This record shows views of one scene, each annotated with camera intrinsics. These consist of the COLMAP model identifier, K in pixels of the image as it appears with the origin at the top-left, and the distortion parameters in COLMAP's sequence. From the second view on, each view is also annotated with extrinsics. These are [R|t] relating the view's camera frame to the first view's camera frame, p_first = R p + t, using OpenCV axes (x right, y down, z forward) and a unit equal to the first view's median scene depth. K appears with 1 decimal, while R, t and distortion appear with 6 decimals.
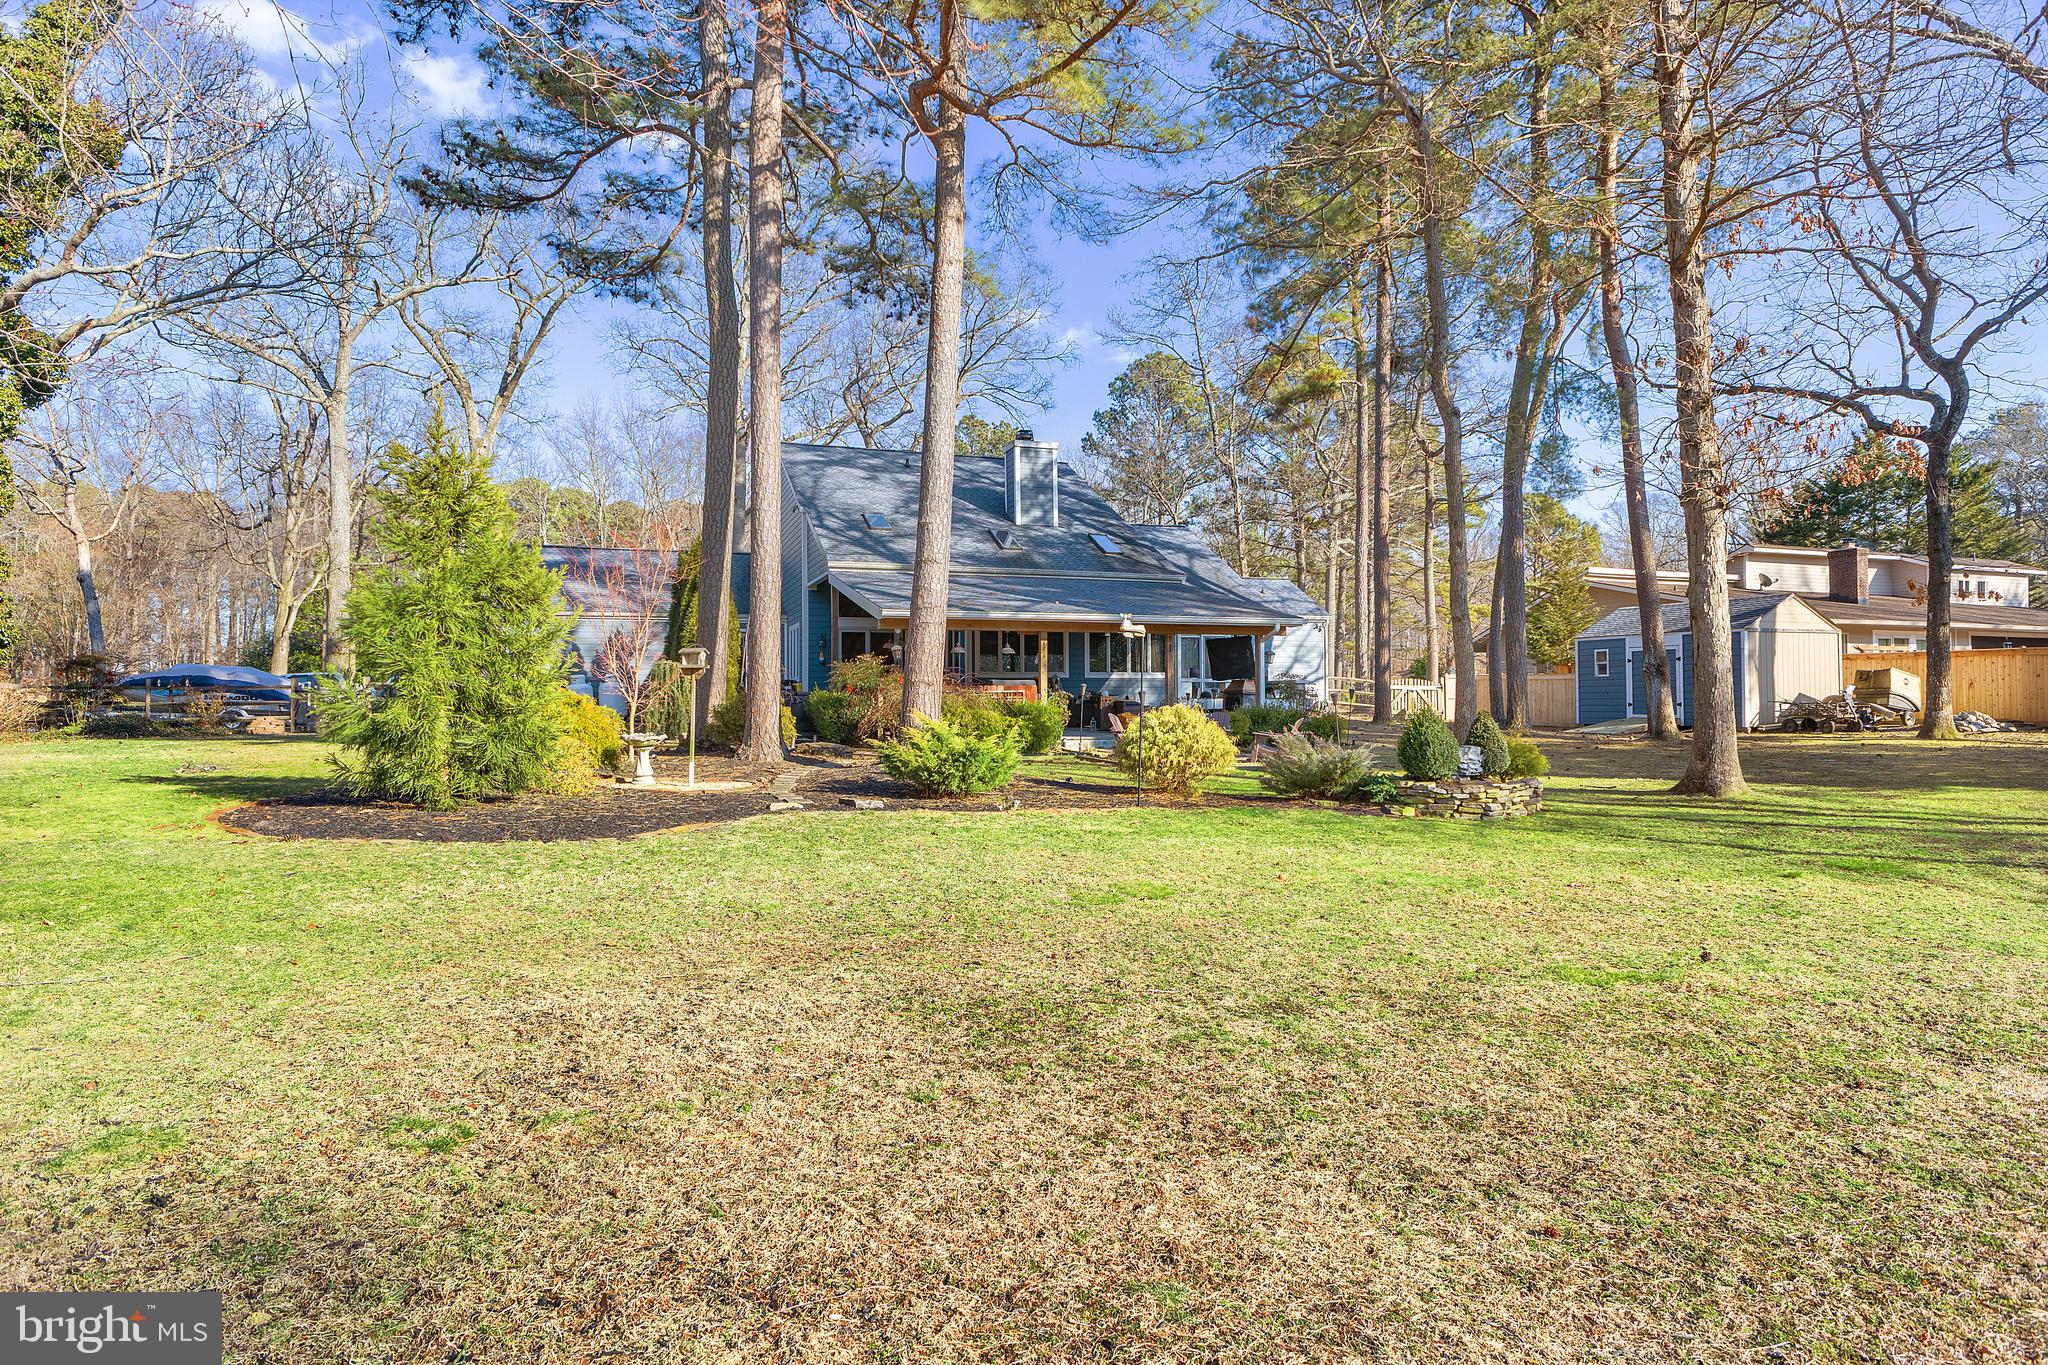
lens RADIAL K [[1211.2, 0, 1023.3], [0, 1211.2, 689.6], [0, 0, 1]] dist [-0.016155, -0.001515]
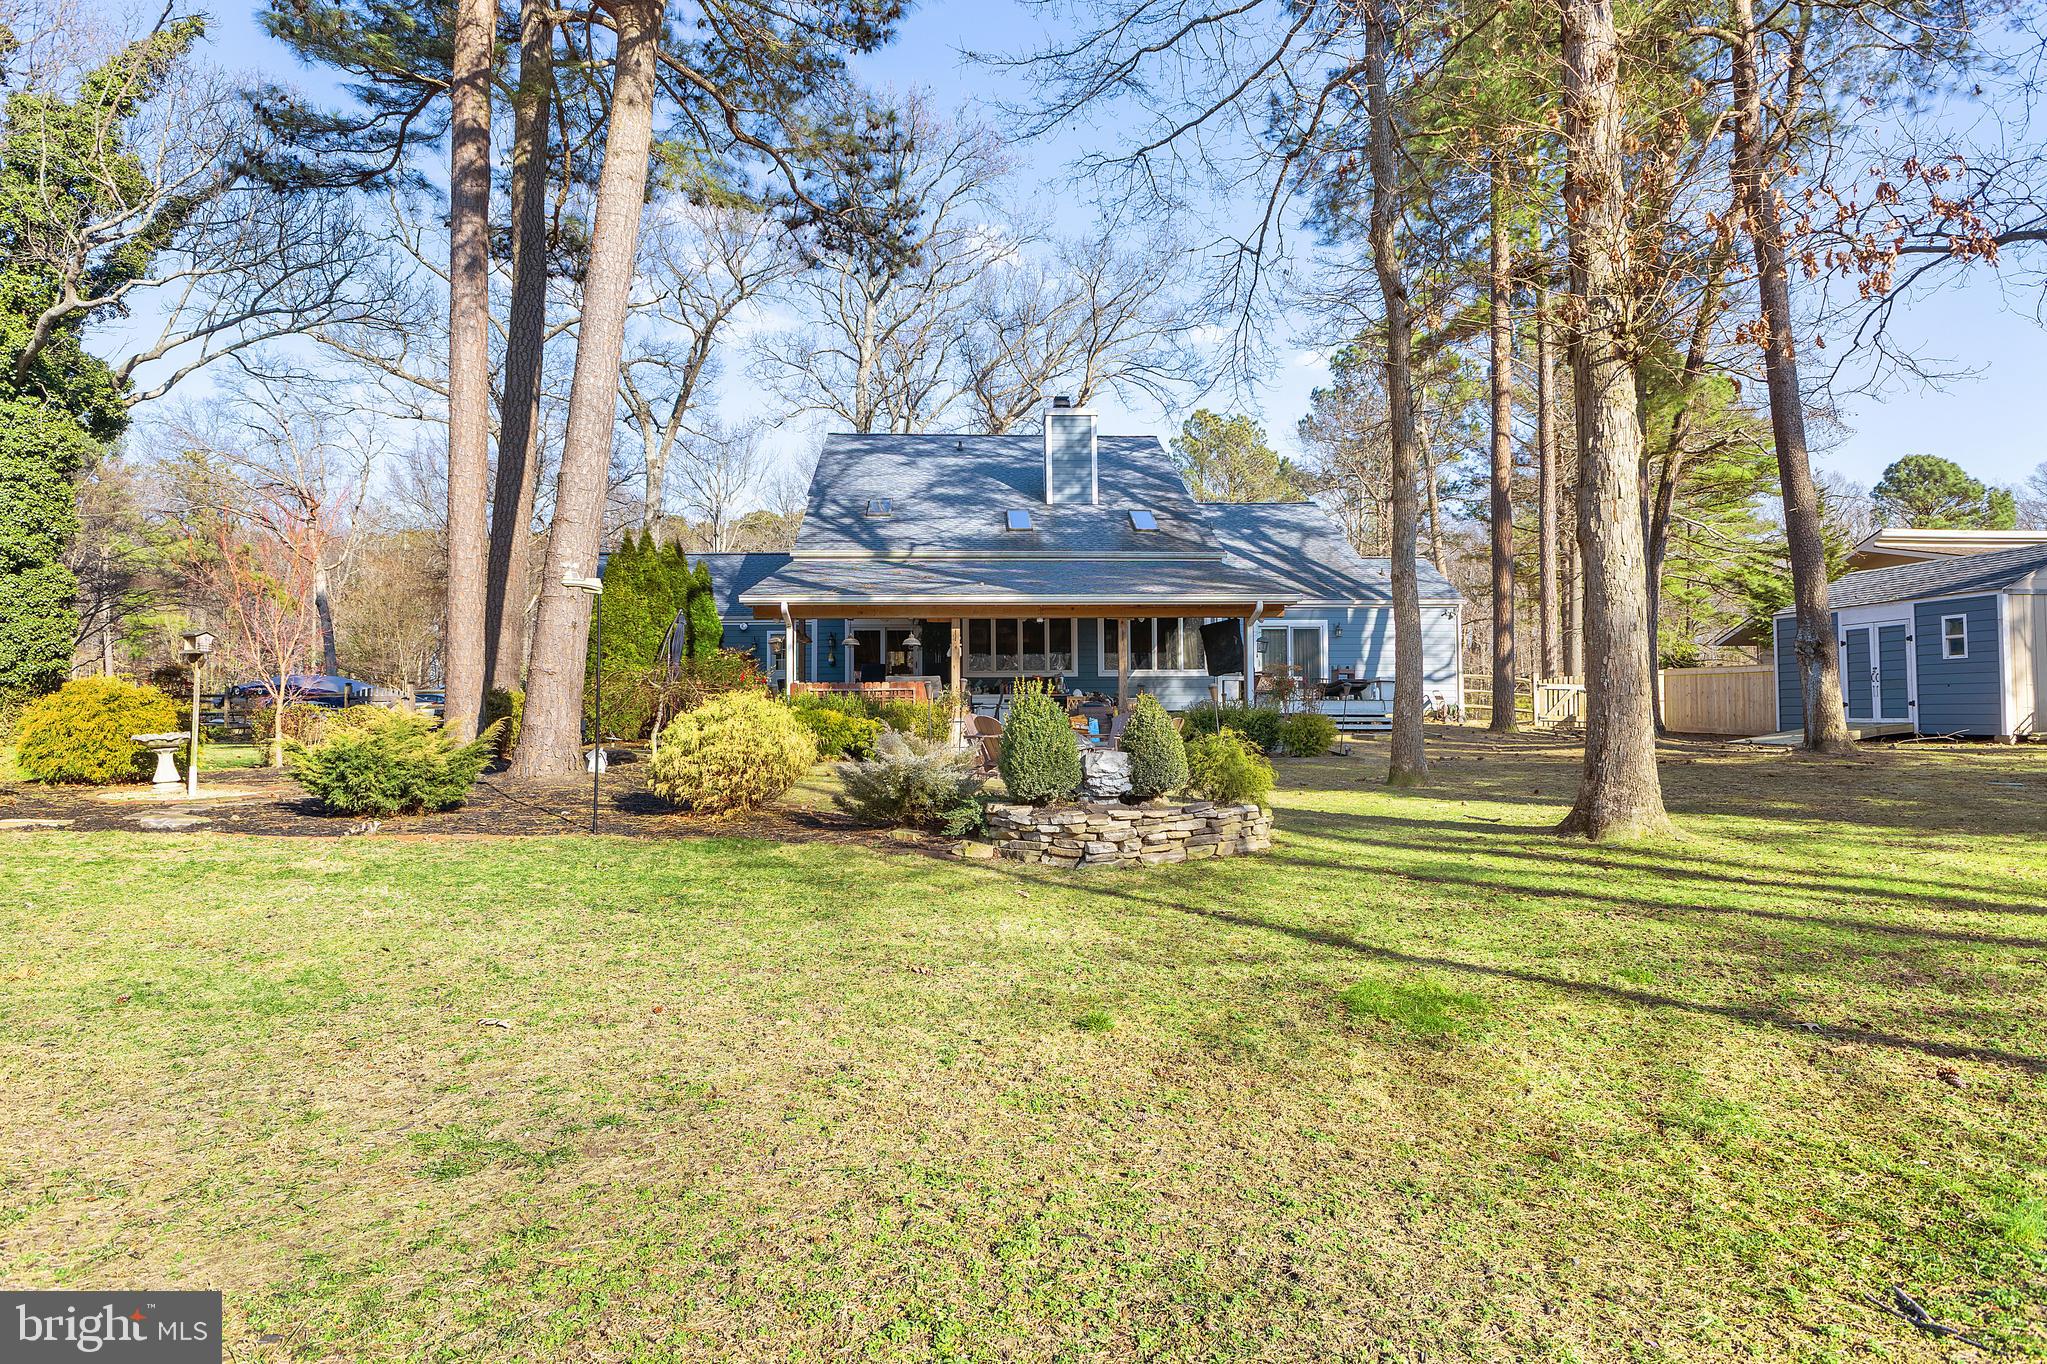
lens RADIAL K [[1210.6, 0, 1017.7], [0, 1210.6, 675.2], [0, 0, 1]] dist [-0.016155, -0.001515]
pose [[0.957911, -0.014851, -0.286681, 0.237578], [0.007323, 0.999600, -0.027315, 0.011351], [0.286972, 0.024066, 0.957637, 0.175140]]
